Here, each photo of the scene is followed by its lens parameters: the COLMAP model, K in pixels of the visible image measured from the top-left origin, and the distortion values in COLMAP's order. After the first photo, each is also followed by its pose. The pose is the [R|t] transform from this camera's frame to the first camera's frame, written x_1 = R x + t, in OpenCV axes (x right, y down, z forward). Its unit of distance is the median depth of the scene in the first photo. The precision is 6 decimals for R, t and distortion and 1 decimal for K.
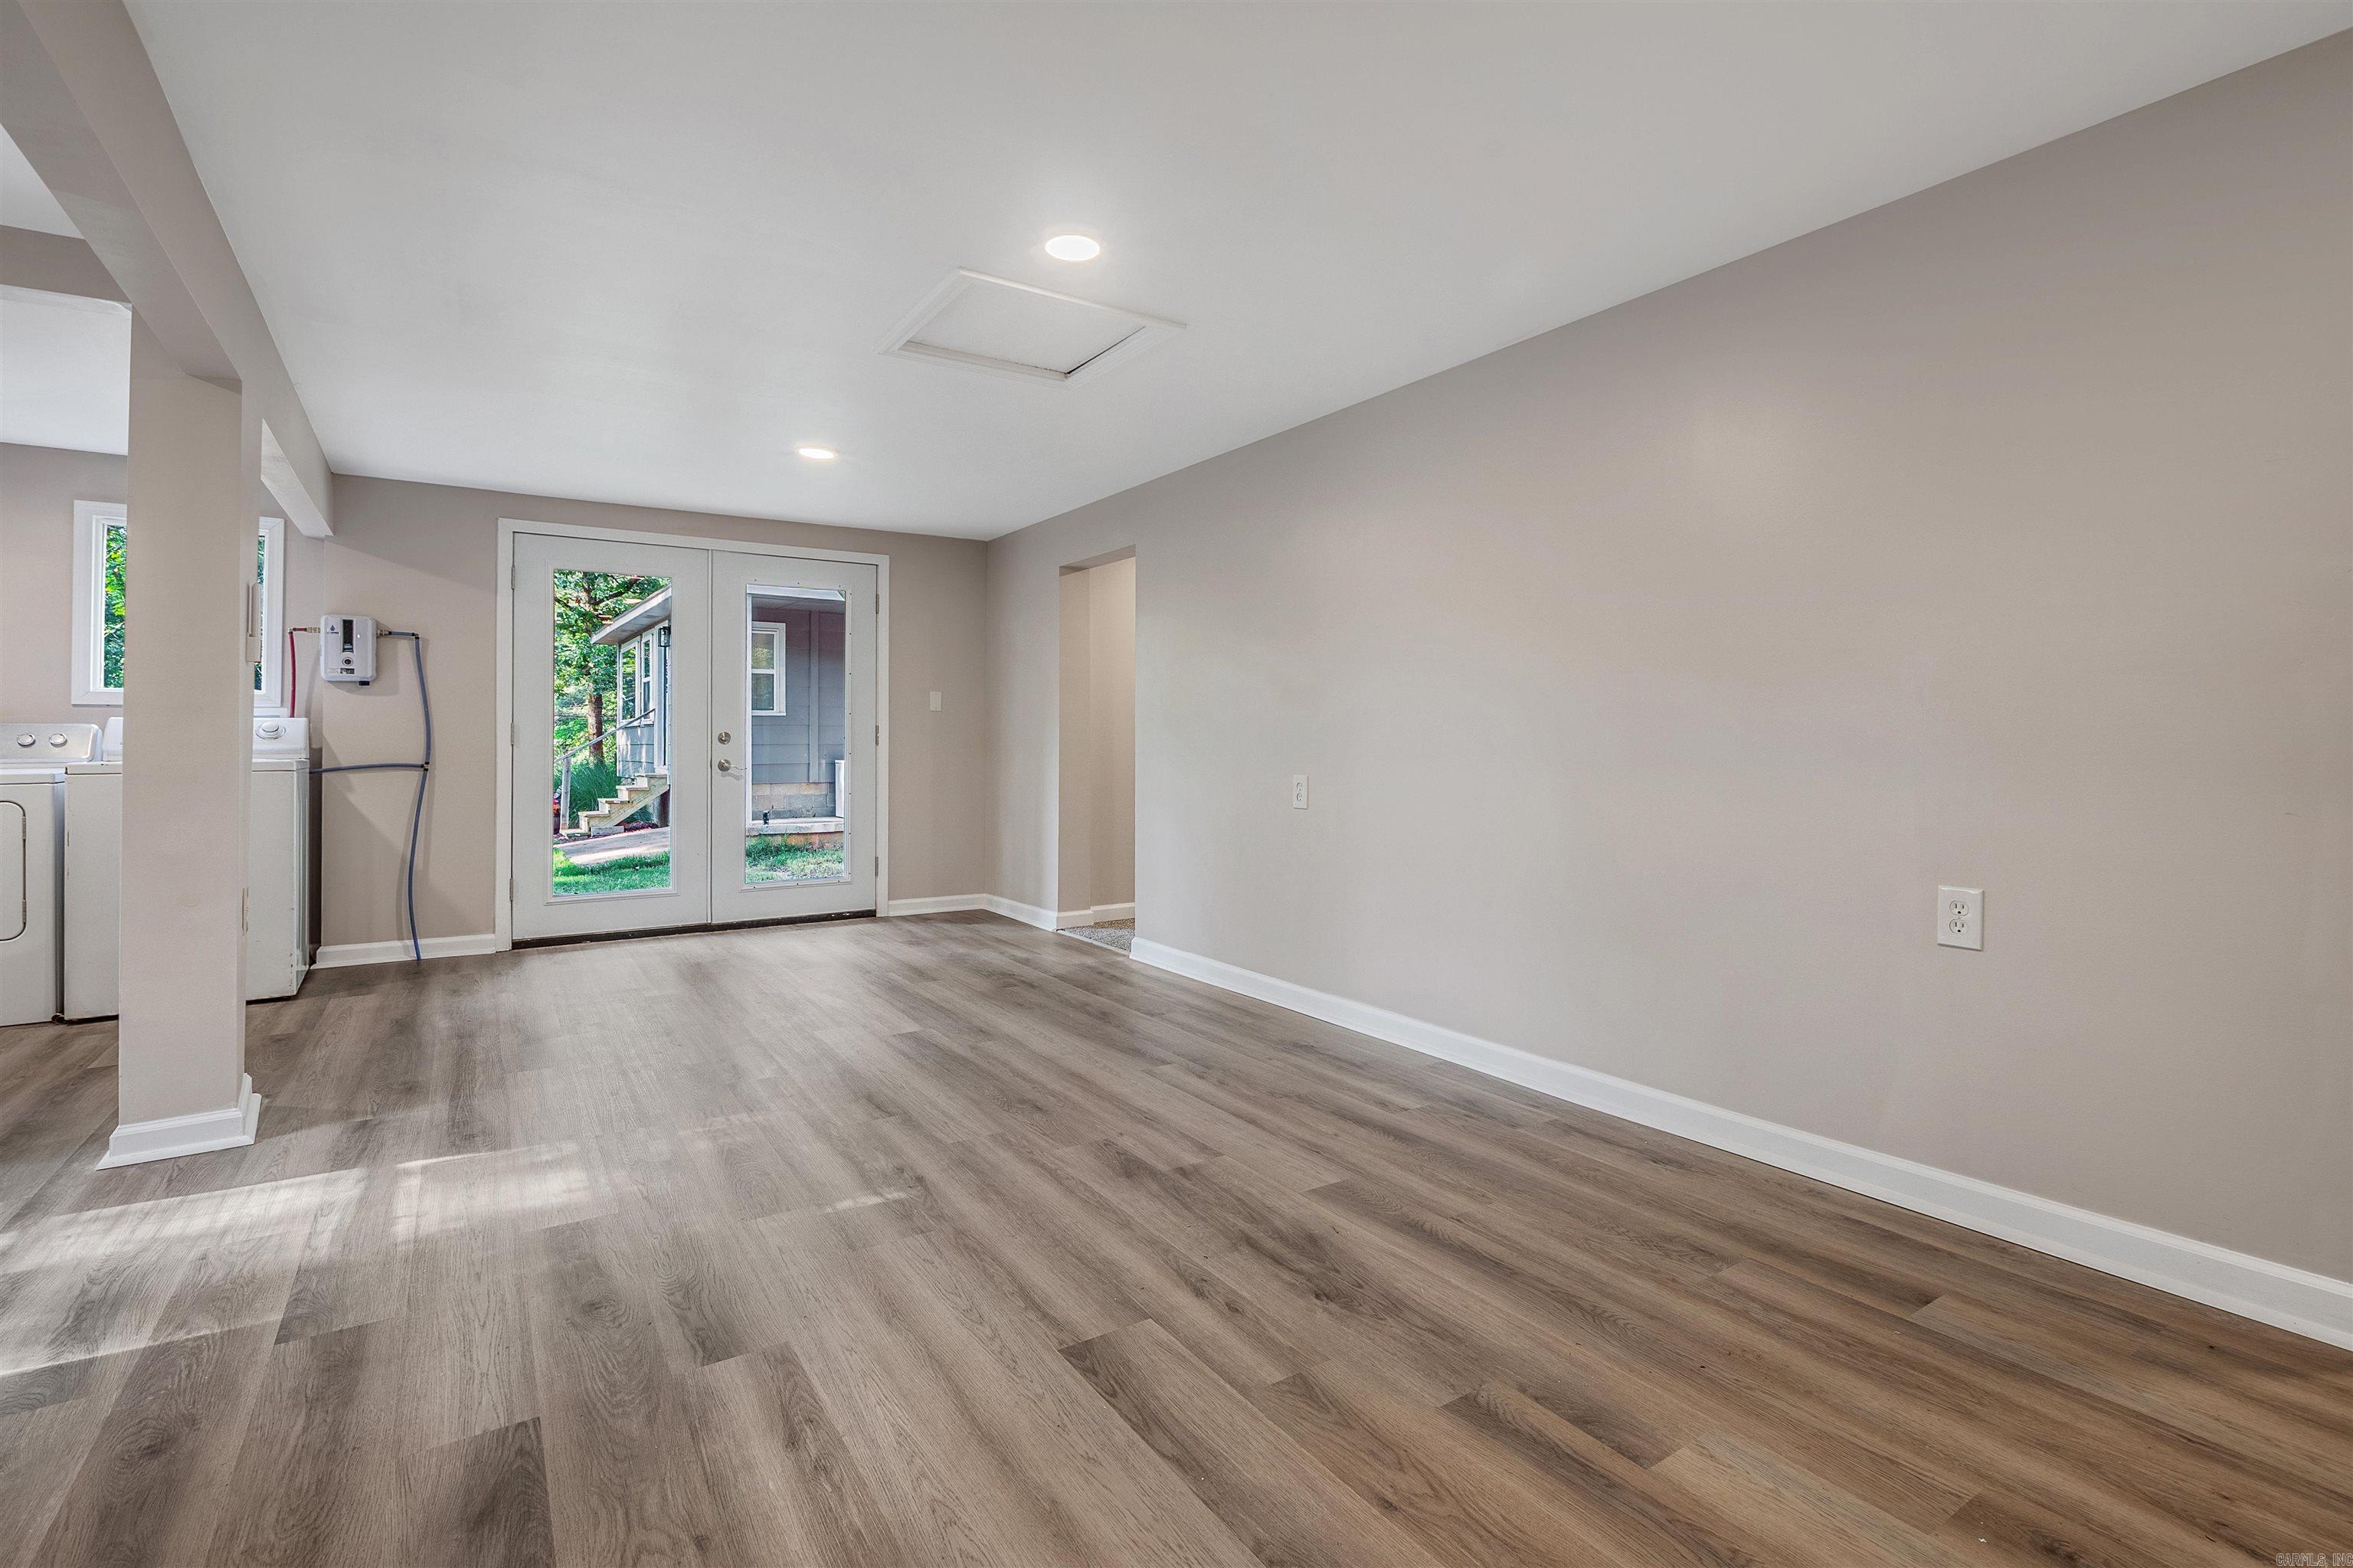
lens RADIAL K [[1102.4, 0, 1164.1], [0, 1102.4, 741.3], [0, 0, 1]] dist [-0.004138, -0.000451]
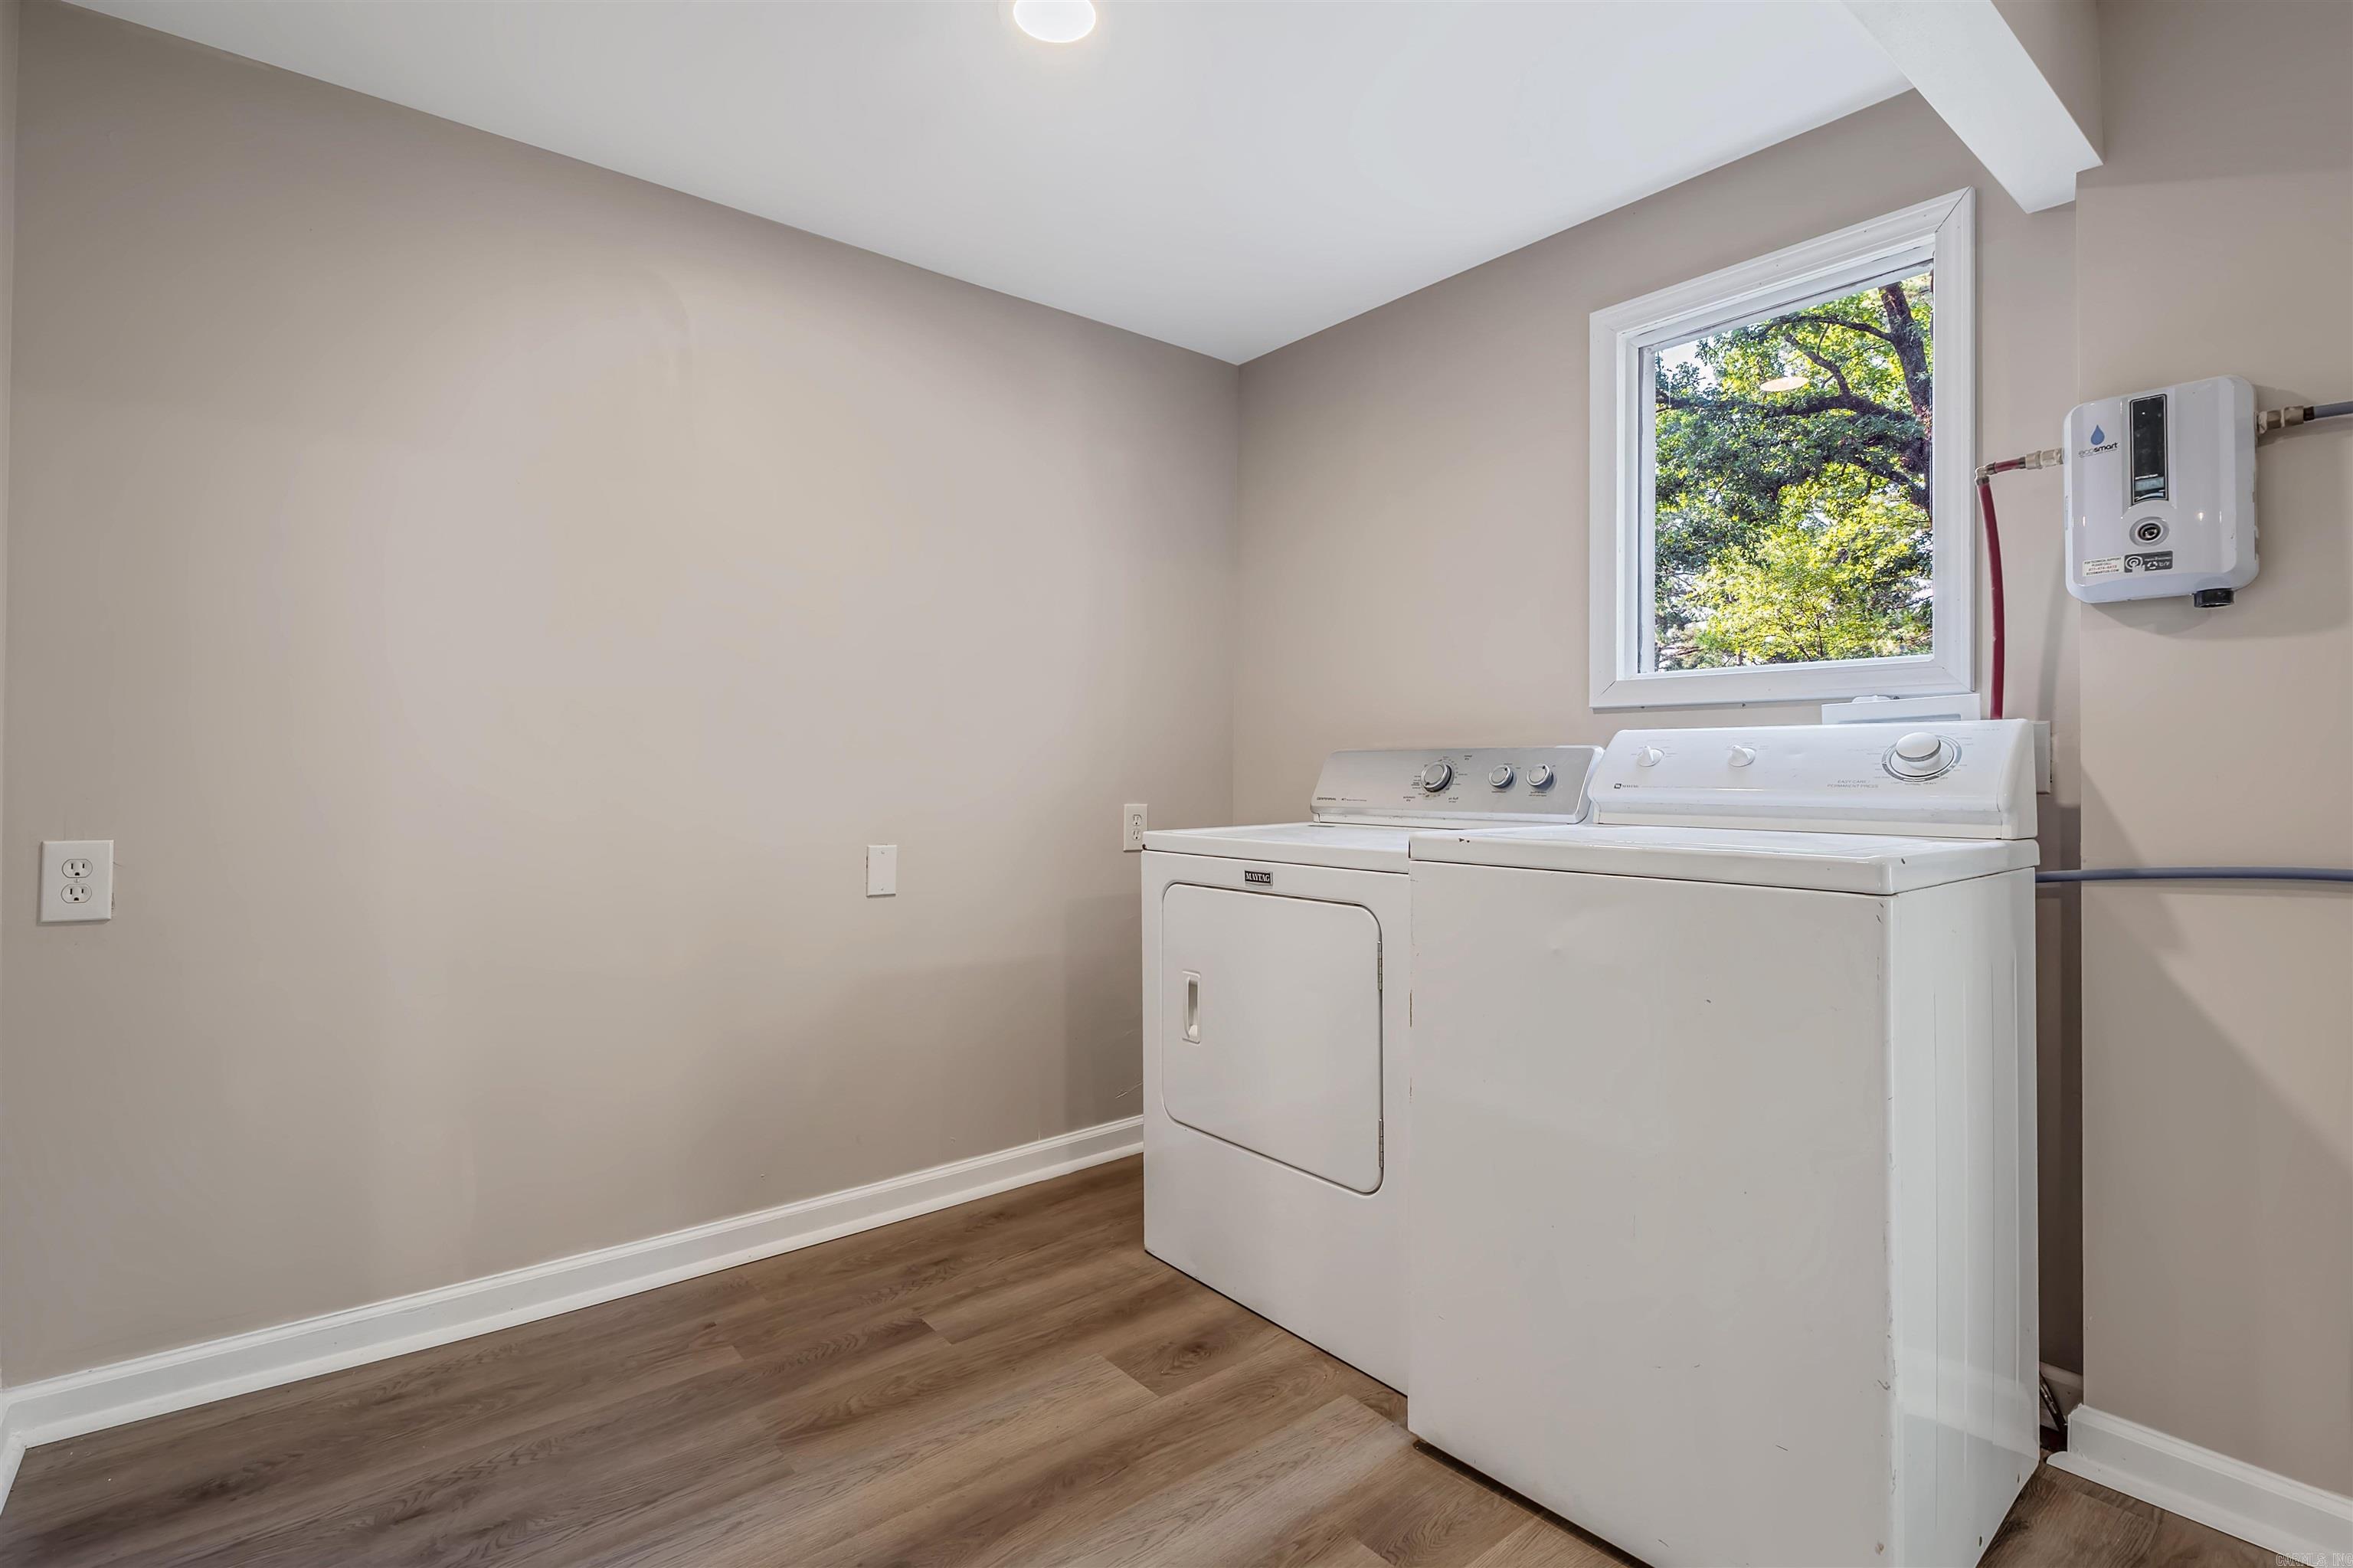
lens RADIAL K [[1102.4, 0, 1164.1], [0, 1102.4, 741.3], [0, 0, 1]] dist [-0.004138, -0.000451]
pose [[0.106201, -0.019503, -0.994153, -0.762451], [-0.004868, 0.999785, -0.020134, -0.009647], [0.994333, 0.006977, 0.106083, 1.132723]]
